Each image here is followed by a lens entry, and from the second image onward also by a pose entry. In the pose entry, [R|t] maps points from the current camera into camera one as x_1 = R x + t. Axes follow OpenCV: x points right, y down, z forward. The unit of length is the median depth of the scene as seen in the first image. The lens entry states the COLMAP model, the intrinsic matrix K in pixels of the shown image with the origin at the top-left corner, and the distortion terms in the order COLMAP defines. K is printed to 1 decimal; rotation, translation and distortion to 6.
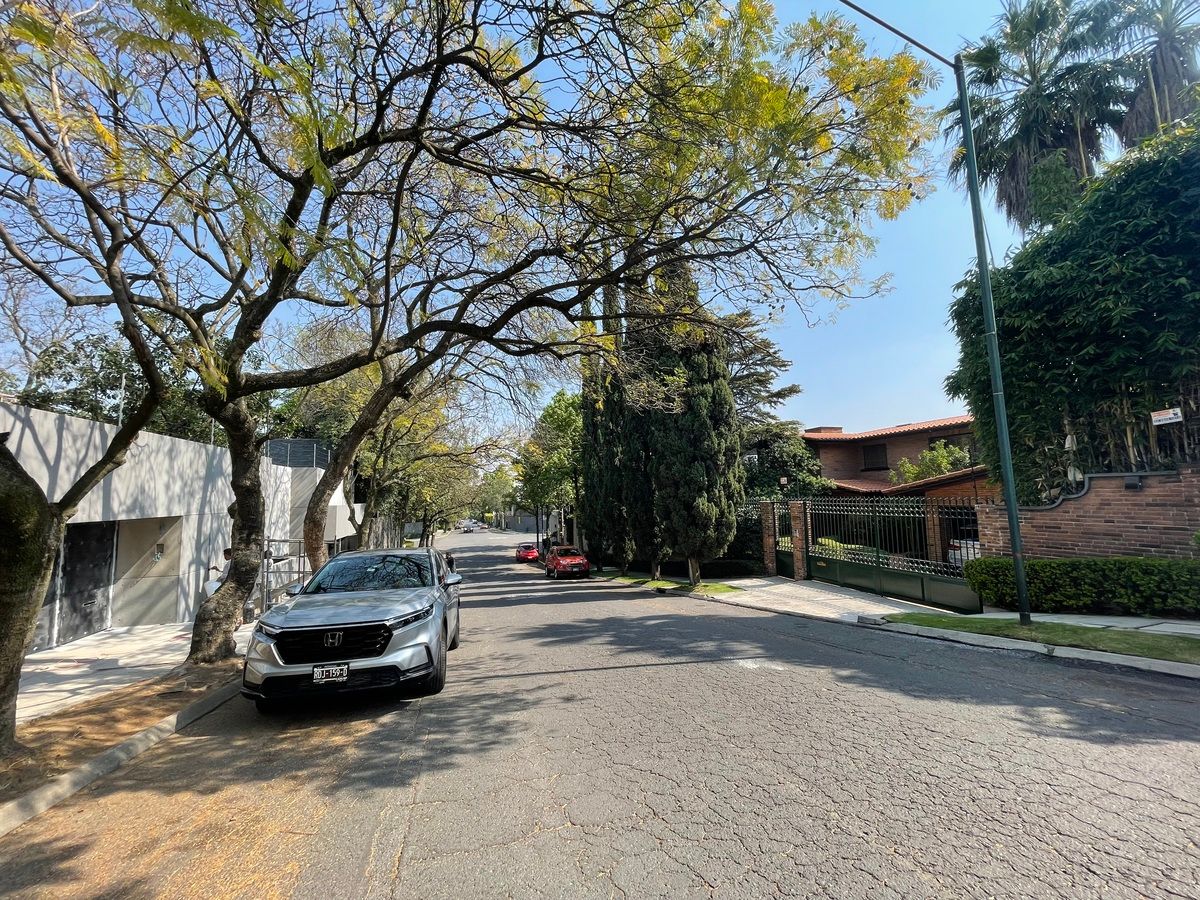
lens RADIAL K [[487.0, 0, 597.9], [0, 487.0, 453.5], [0, 0, 1]] dist [-0.008950, 0.001252]
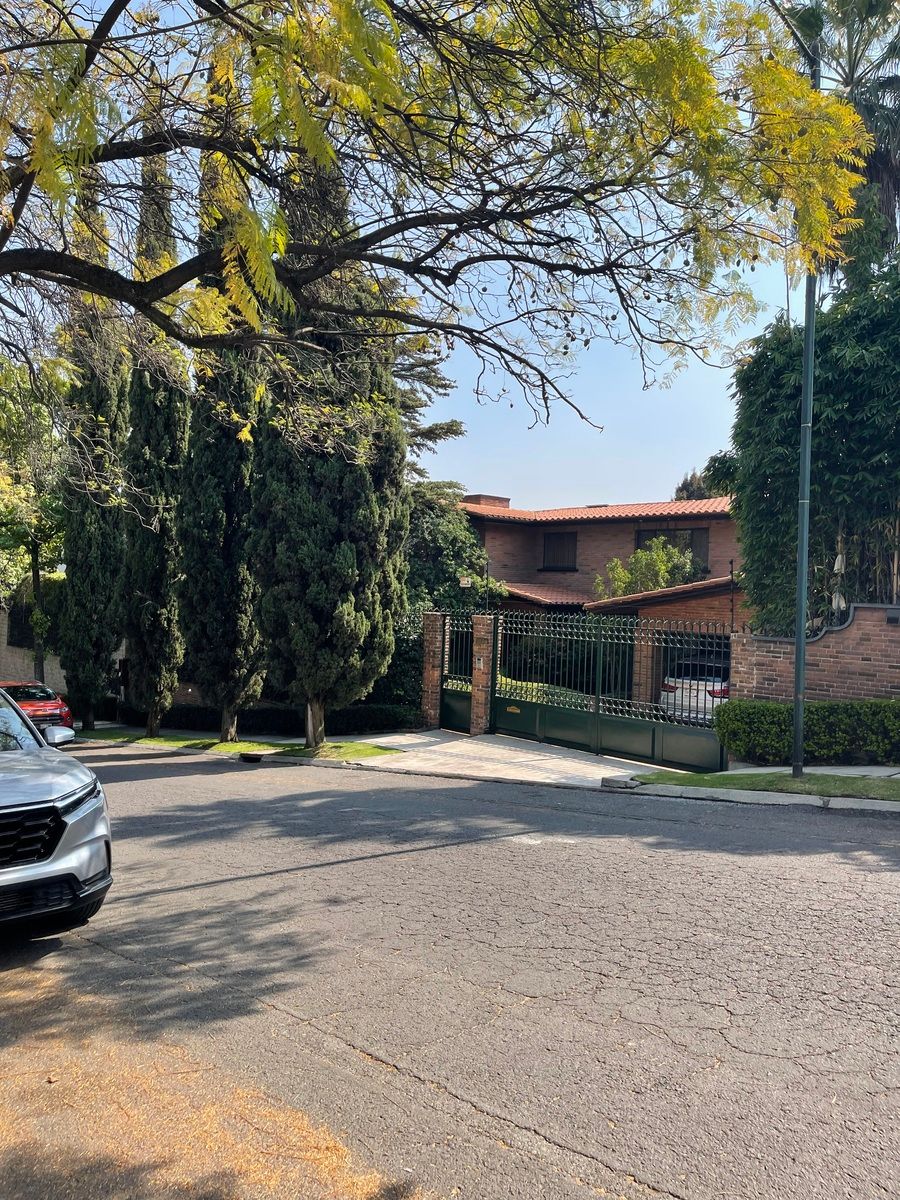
lens RADIAL K [[922.1, 0, 447.4], [0, 922.1, 604.6], [0, 0, 1]] dist [0.030709, -0.042595]
pose [[0.887365, 0.048977, 0.458458, -0.346219], [-0.095572, 0.992285, 0.078977, -0.013855], [-0.451053, -0.113898, 0.885200, -0.106831]]
